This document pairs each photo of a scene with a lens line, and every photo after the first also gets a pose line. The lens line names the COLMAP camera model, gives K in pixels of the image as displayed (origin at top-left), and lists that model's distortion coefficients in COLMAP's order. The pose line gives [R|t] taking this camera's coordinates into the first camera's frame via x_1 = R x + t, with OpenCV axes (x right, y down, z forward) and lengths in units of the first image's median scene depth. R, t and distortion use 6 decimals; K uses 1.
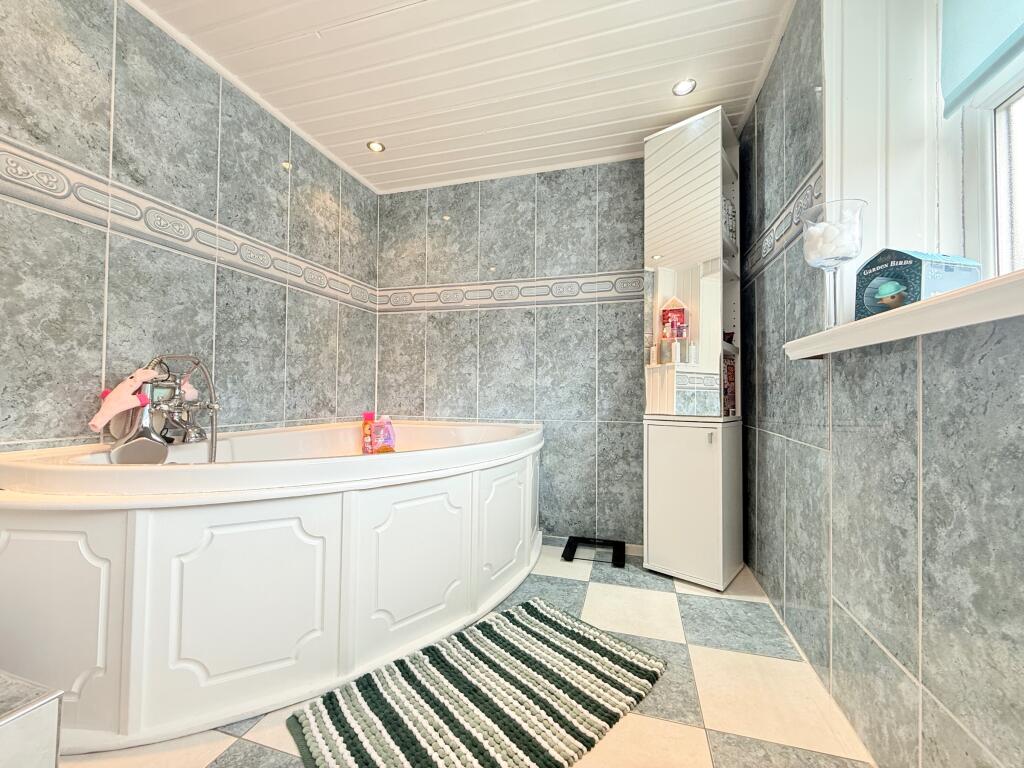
lens RADIAL K [[407.5, 0, 510.8], [0, 407.5, 386.2], [0, 0, 1]] dist [0.002817, 0.000066]
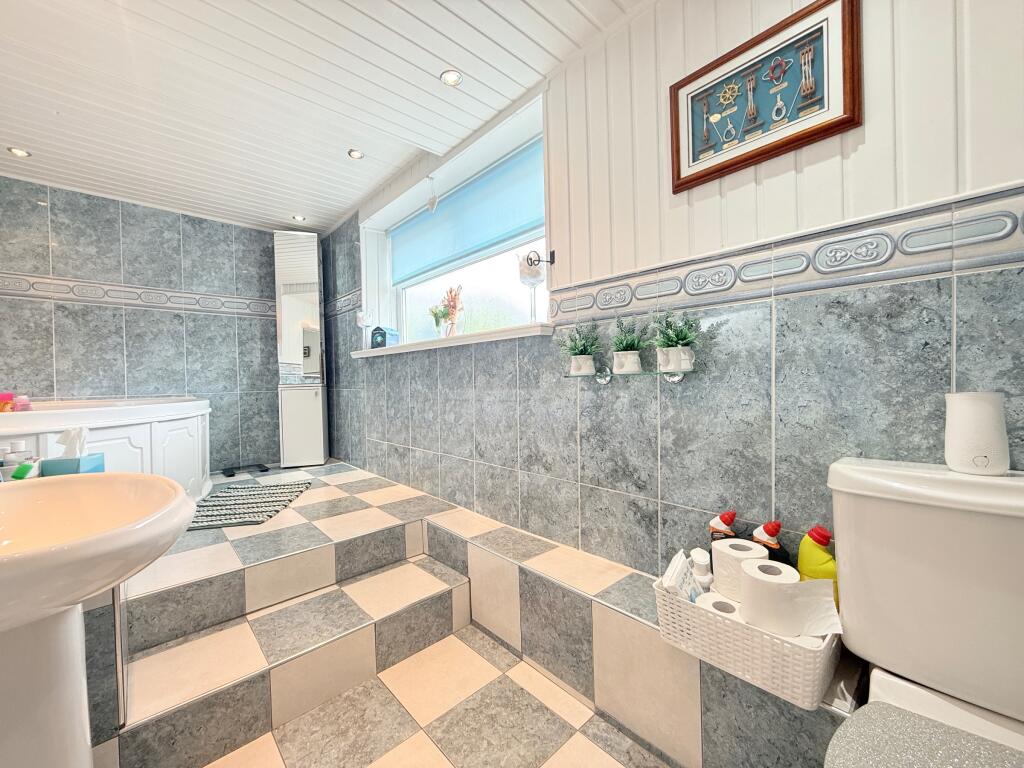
lens RADIAL K [[407.5, 0, 511.4], [0, 407.5, 384.1], [0, 0, 1]] dist [0.002817, 0.000066]
pose [[0.517478, -0.025872, 0.855305, -0.557177], [0.007347, 0.999640, 0.025793, 0.021730], [-0.855665, -0.007063, 0.517482, -0.668689]]
